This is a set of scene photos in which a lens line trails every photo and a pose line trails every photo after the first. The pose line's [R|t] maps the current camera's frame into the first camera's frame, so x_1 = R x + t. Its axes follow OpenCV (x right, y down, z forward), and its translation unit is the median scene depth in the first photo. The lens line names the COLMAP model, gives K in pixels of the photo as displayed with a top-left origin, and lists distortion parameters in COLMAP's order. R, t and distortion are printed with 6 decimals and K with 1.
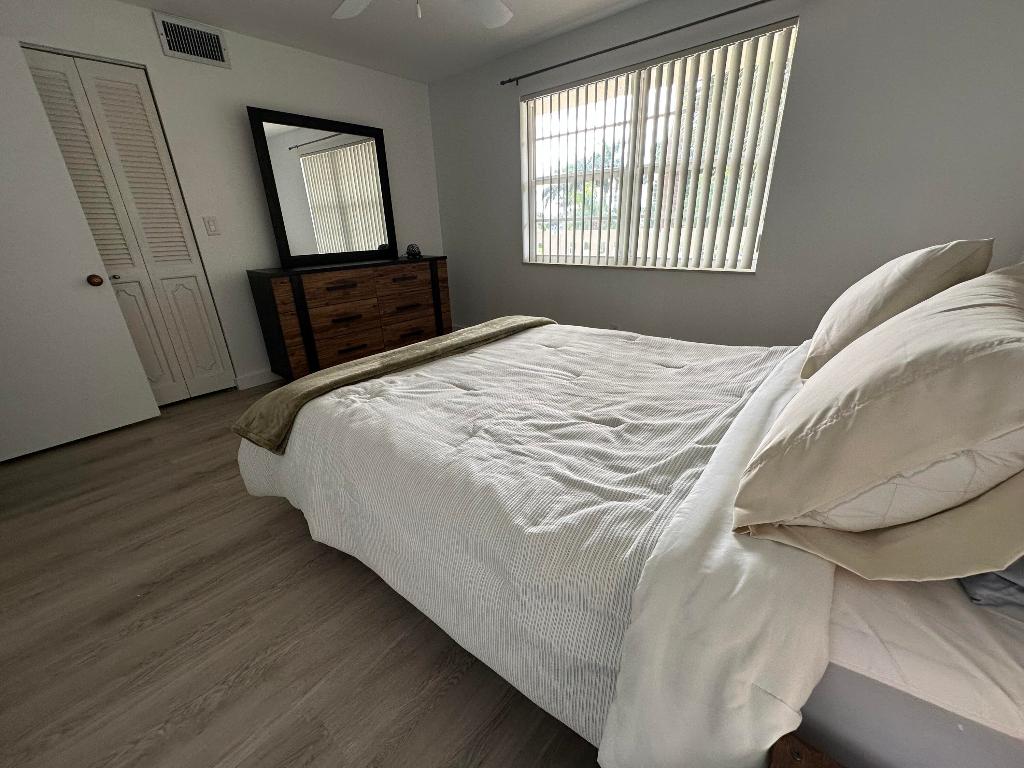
lens RADIAL K [[407.8, 0, 512.8], [0, 407.8, 383.0], [0, 0, 1]] dist [-0.002097, 0.000397]
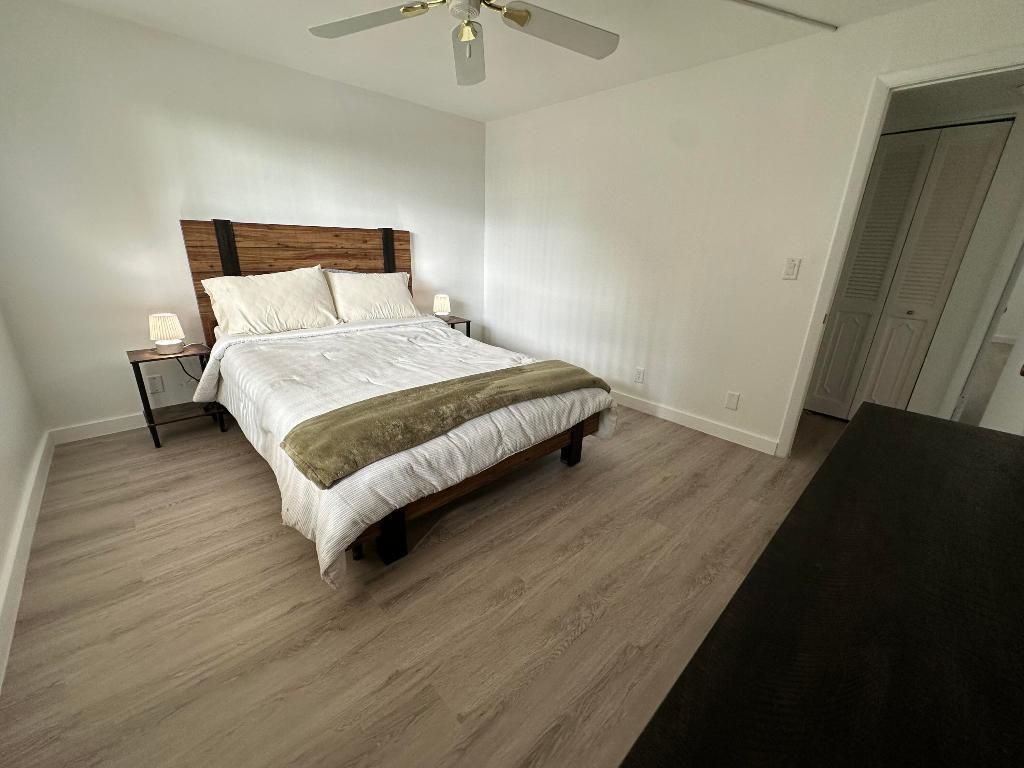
lens RADIAL K [[407.8, 0, 512.8], [0, 407.8, 383.0], [0, 0, 1]] dist [-0.002097, 0.000397]
pose [[-0.994117, -0.035500, 0.102333, -0.401361], [0.038407, 0.767851, 0.639476, -0.813113], [-0.101278, 0.639644, -0.761970, 1.930696]]
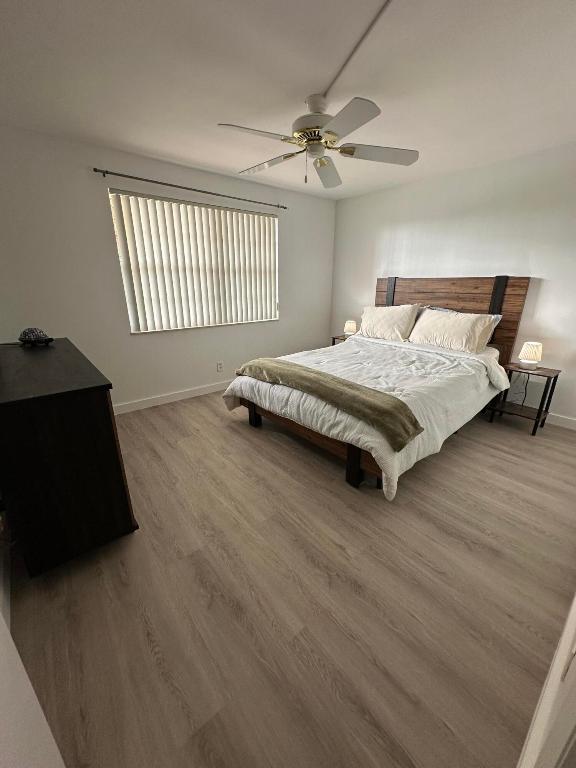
lens RADIAL K [[305.9, 0, 288.0], [0, 305.9, 384.0], [0, 0, 1]] dist [-0.002097, 0.000397]
pose [[0.163604, -0.282796, 0.945124, -1.456932], [0.352594, 0.911515, 0.211705, -0.392652], [-0.921364, 0.298609, 0.248840, 0.887319]]
